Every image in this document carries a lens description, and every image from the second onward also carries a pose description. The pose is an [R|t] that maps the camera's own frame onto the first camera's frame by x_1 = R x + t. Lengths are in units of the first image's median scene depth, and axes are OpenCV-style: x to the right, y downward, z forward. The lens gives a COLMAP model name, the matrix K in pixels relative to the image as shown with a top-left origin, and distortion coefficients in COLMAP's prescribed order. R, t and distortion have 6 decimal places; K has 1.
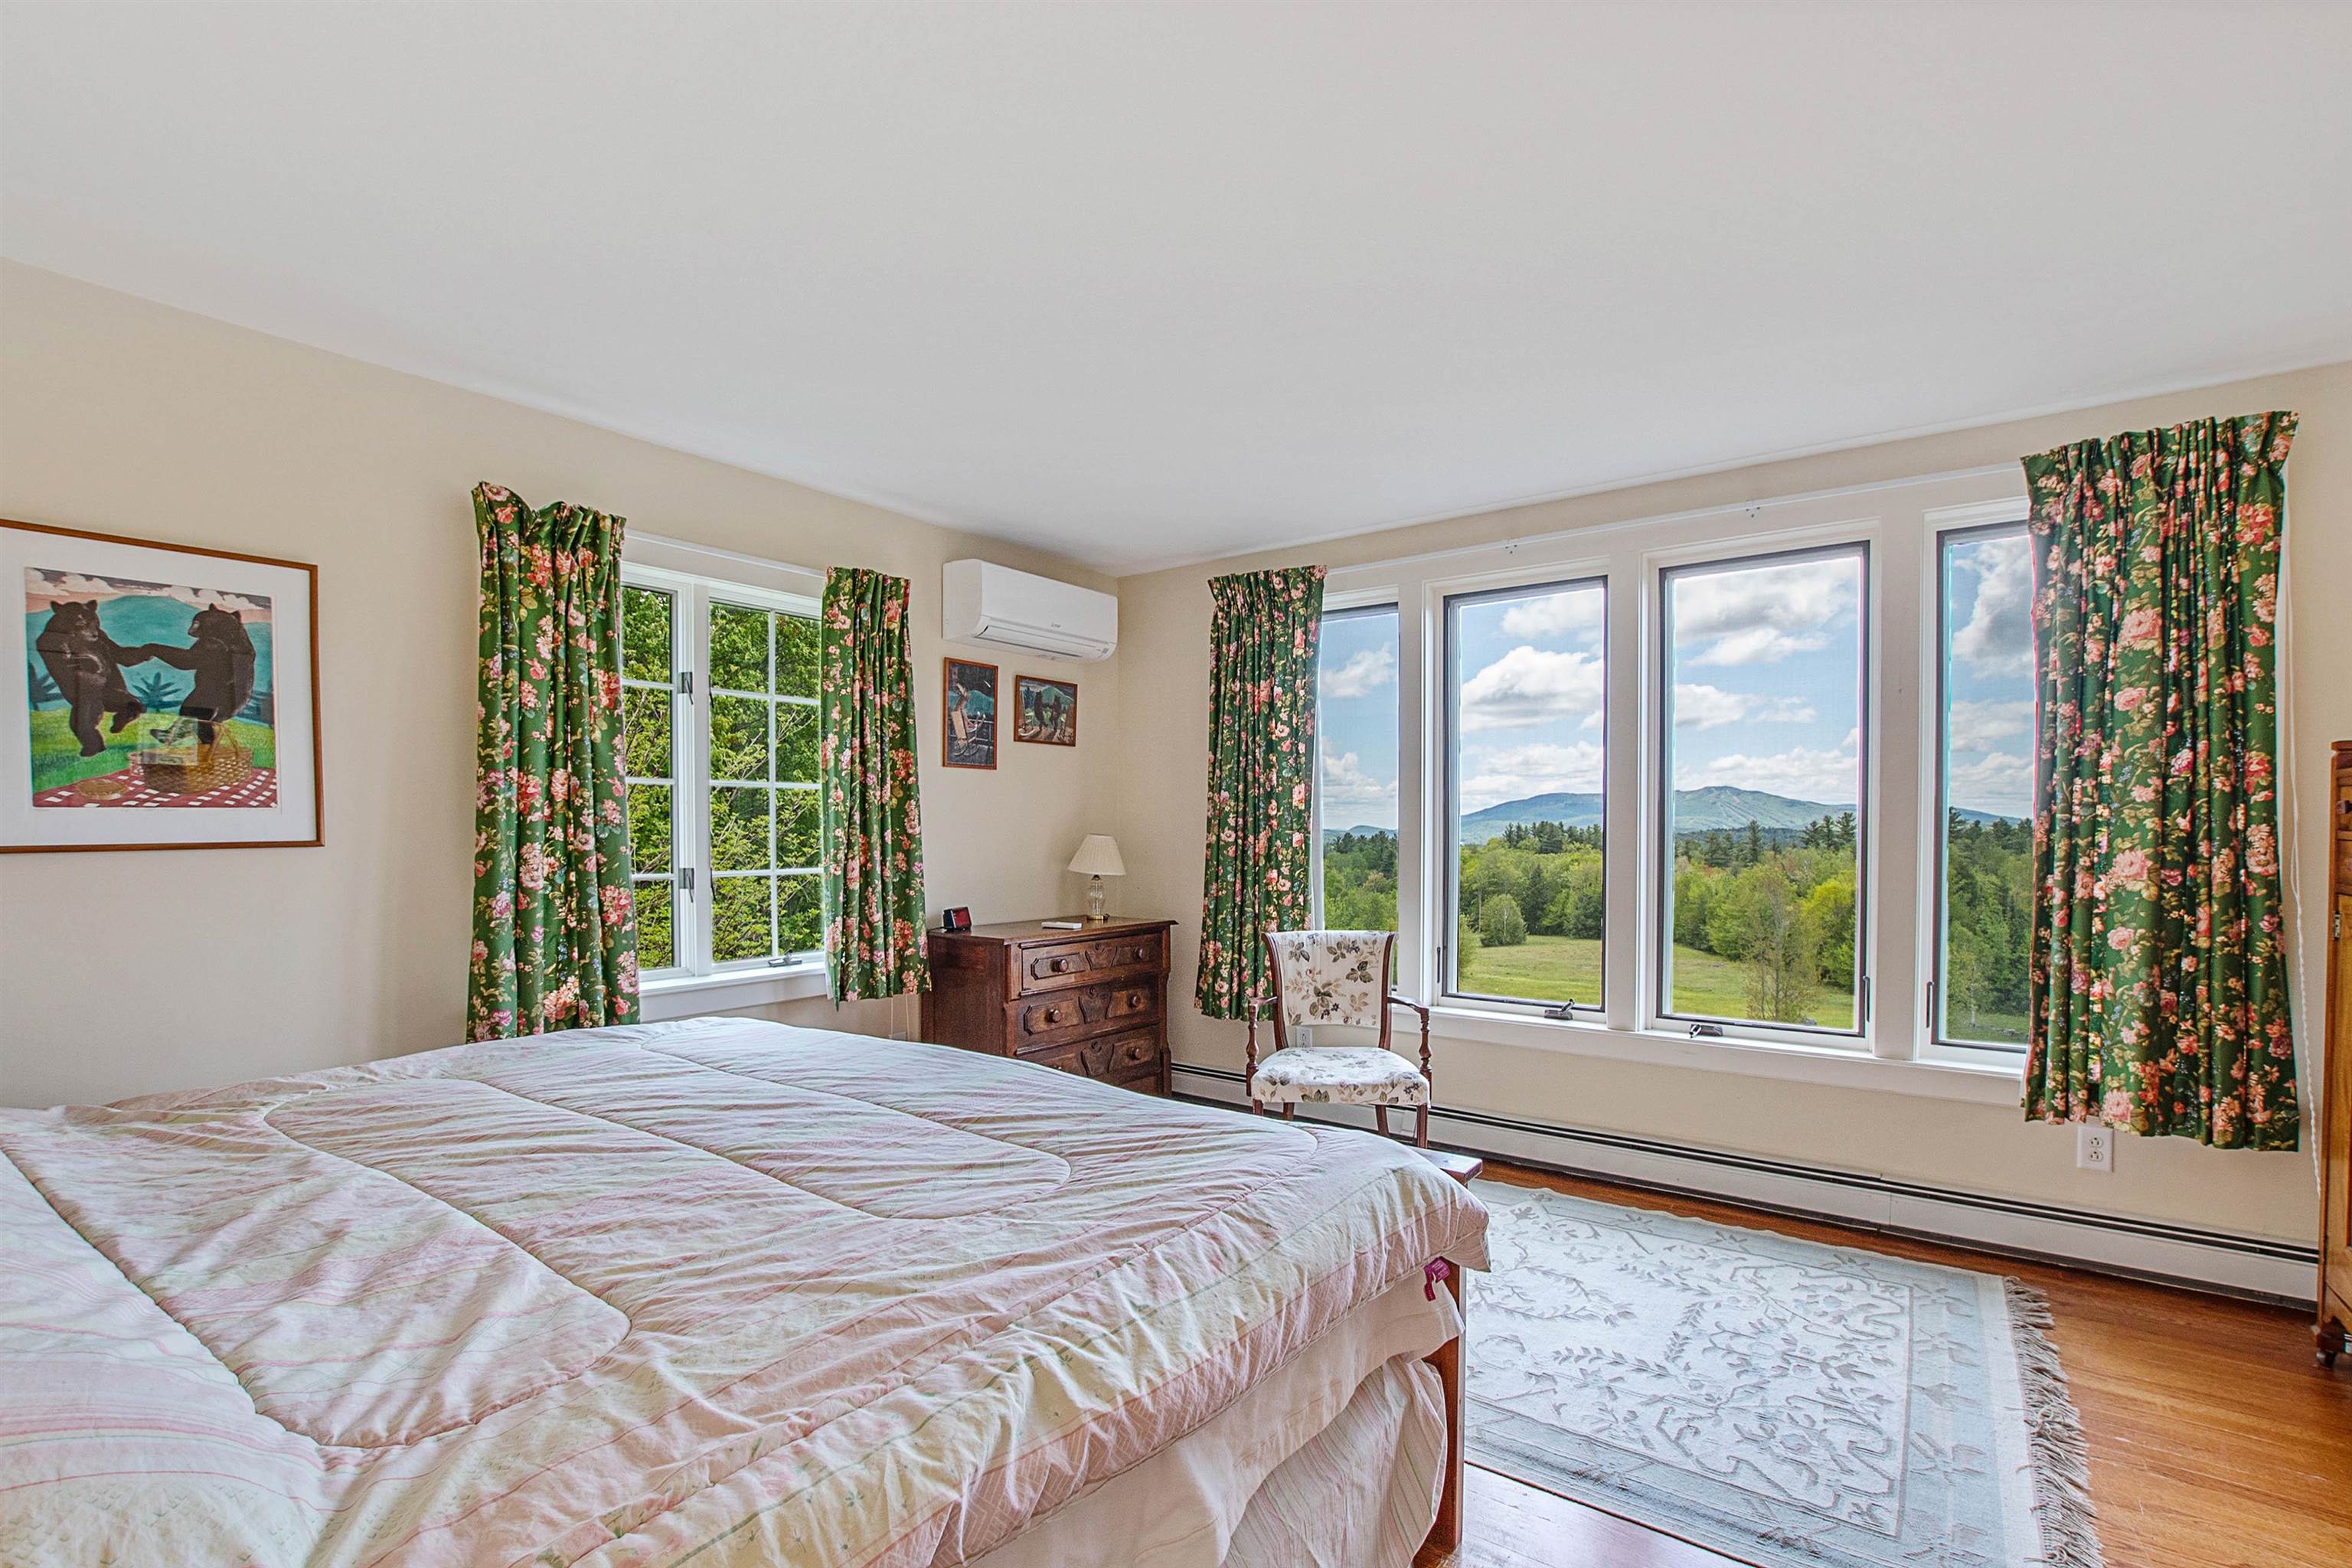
lens RADIAL K [[1090.1, 0, 1202.1], [0, 1090.1, 844.5], [0, 0, 1]] dist [-0.005527, 0.000005]
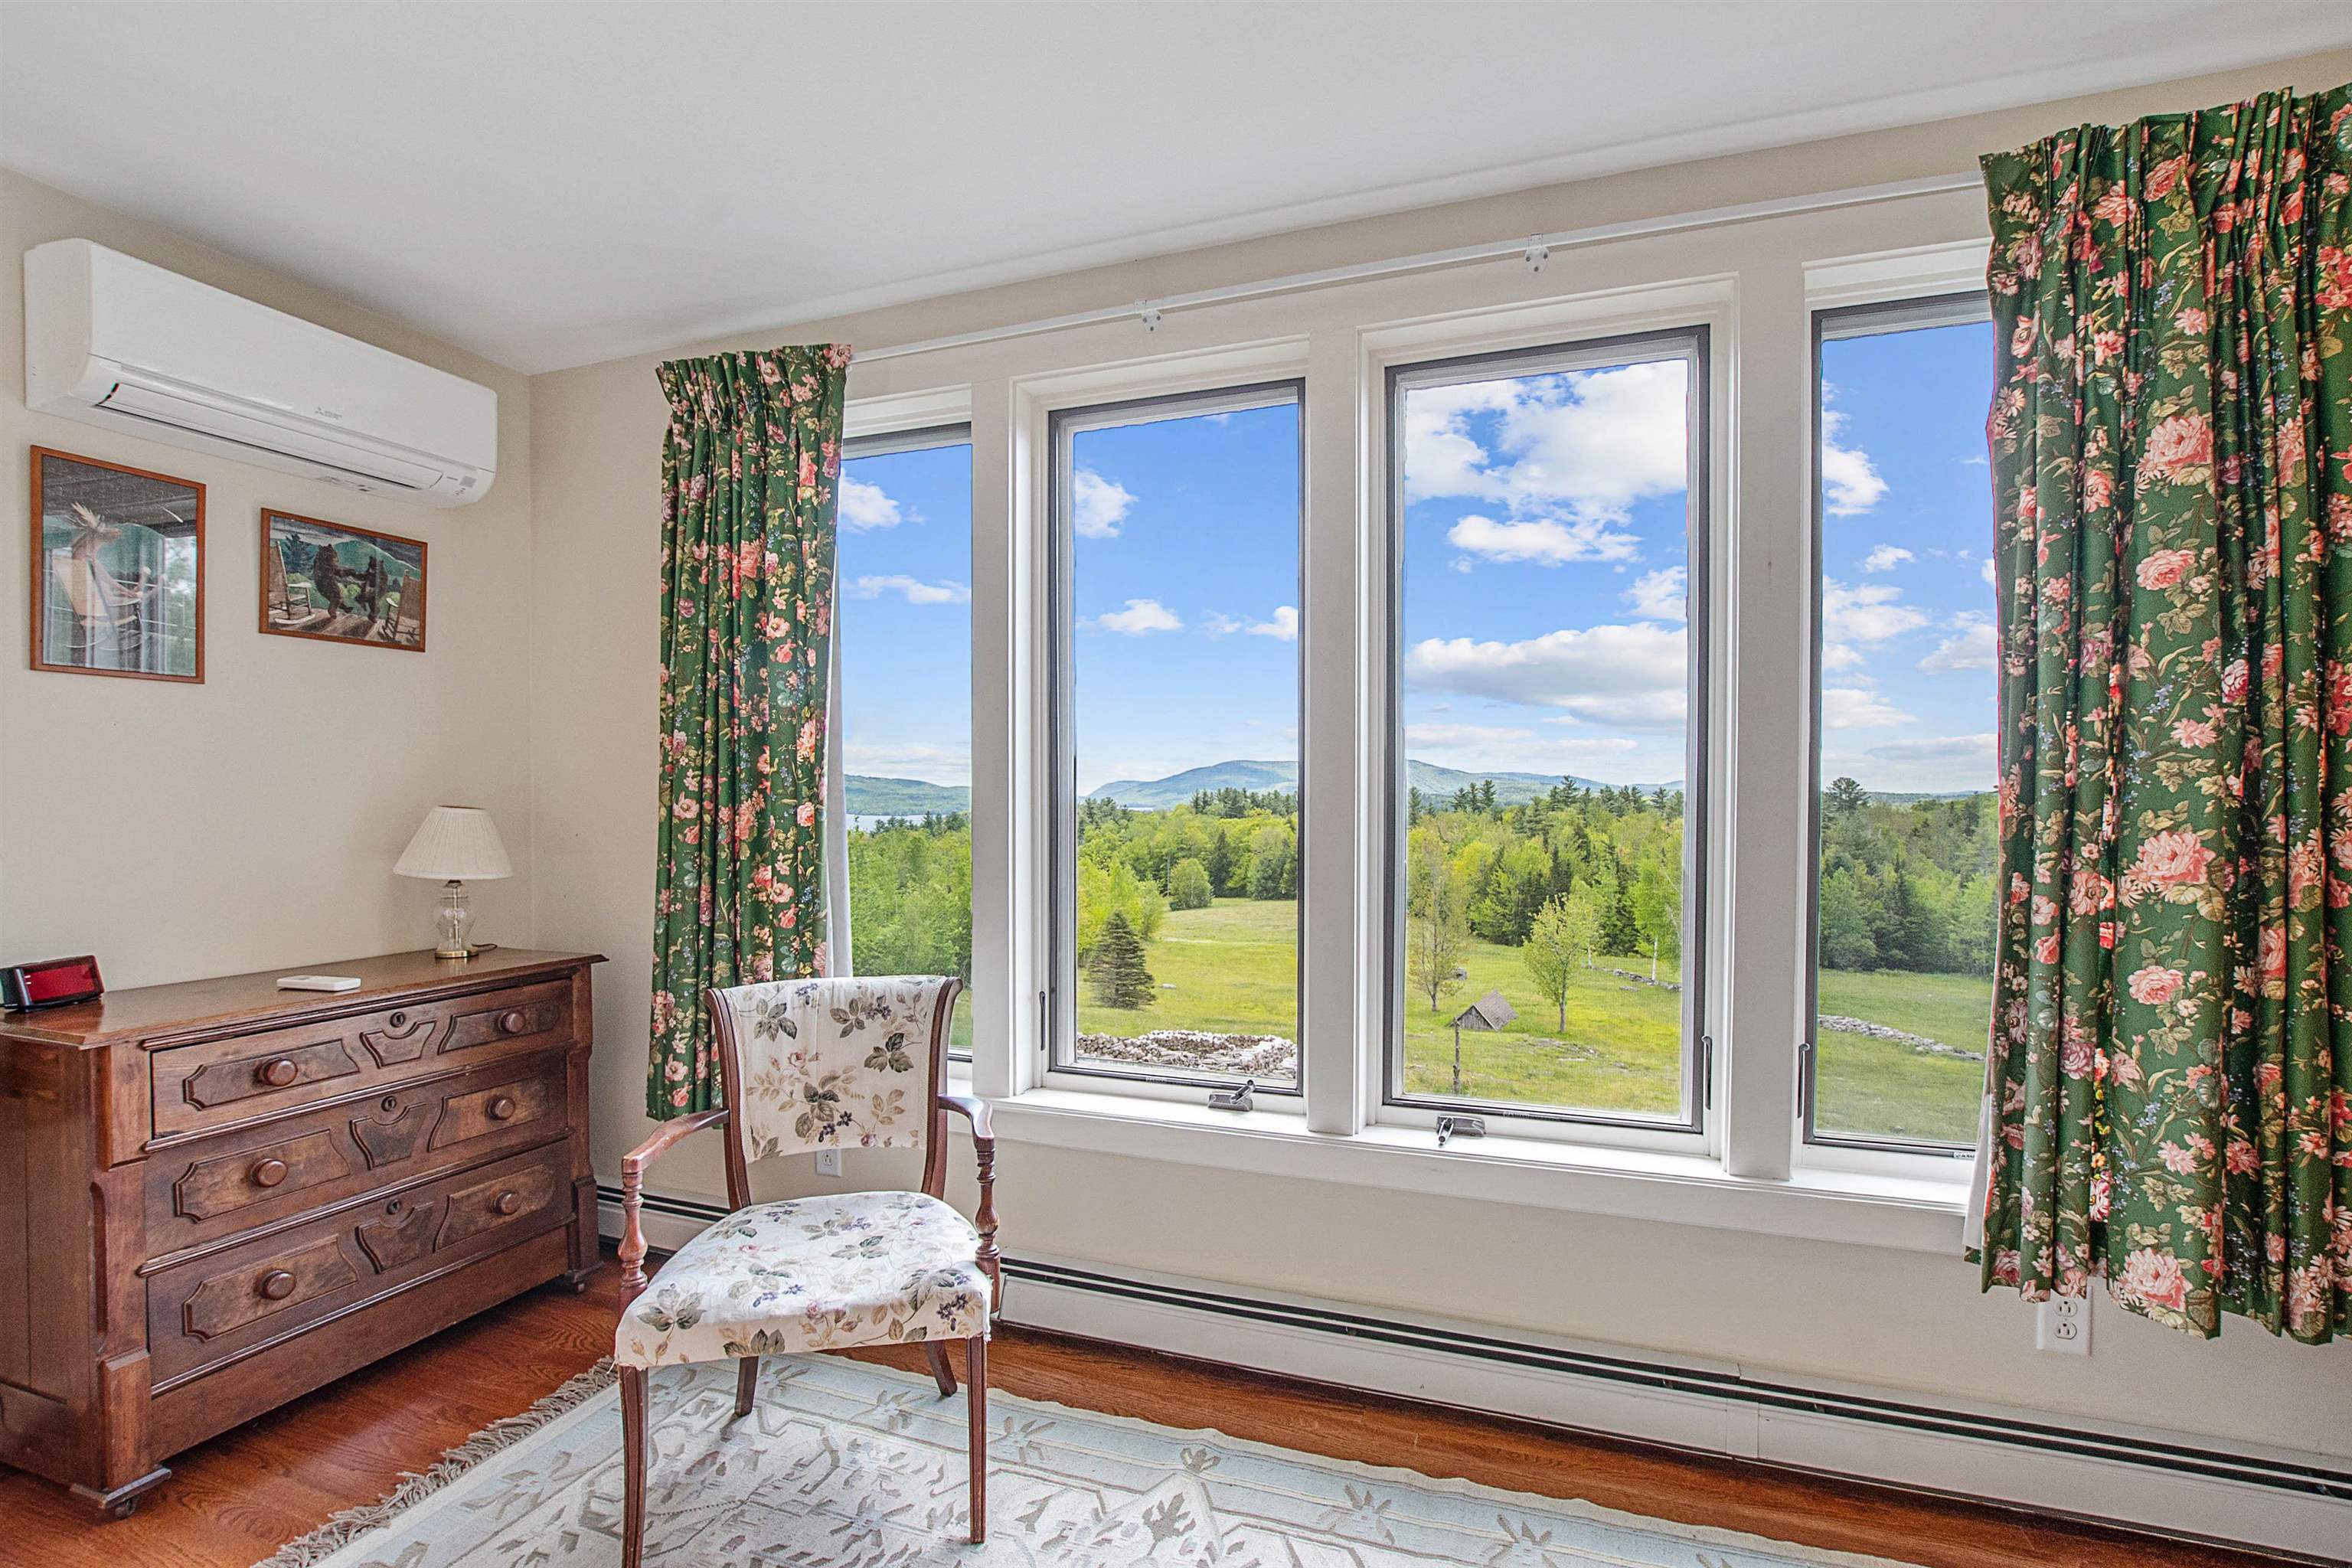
lens RADIAL K [[1090.1, 0, 1202.1], [0, 1090.1, 844.5], [0, 0, 1]] dist [-0.005527, 0.000005]
pose [[0.961091, -0.013724, 0.275890, 0.146001], [0.005162, 0.999483, 0.031738, -0.006591], [-0.276183, -0.029079, 0.960665, 0.424304]]
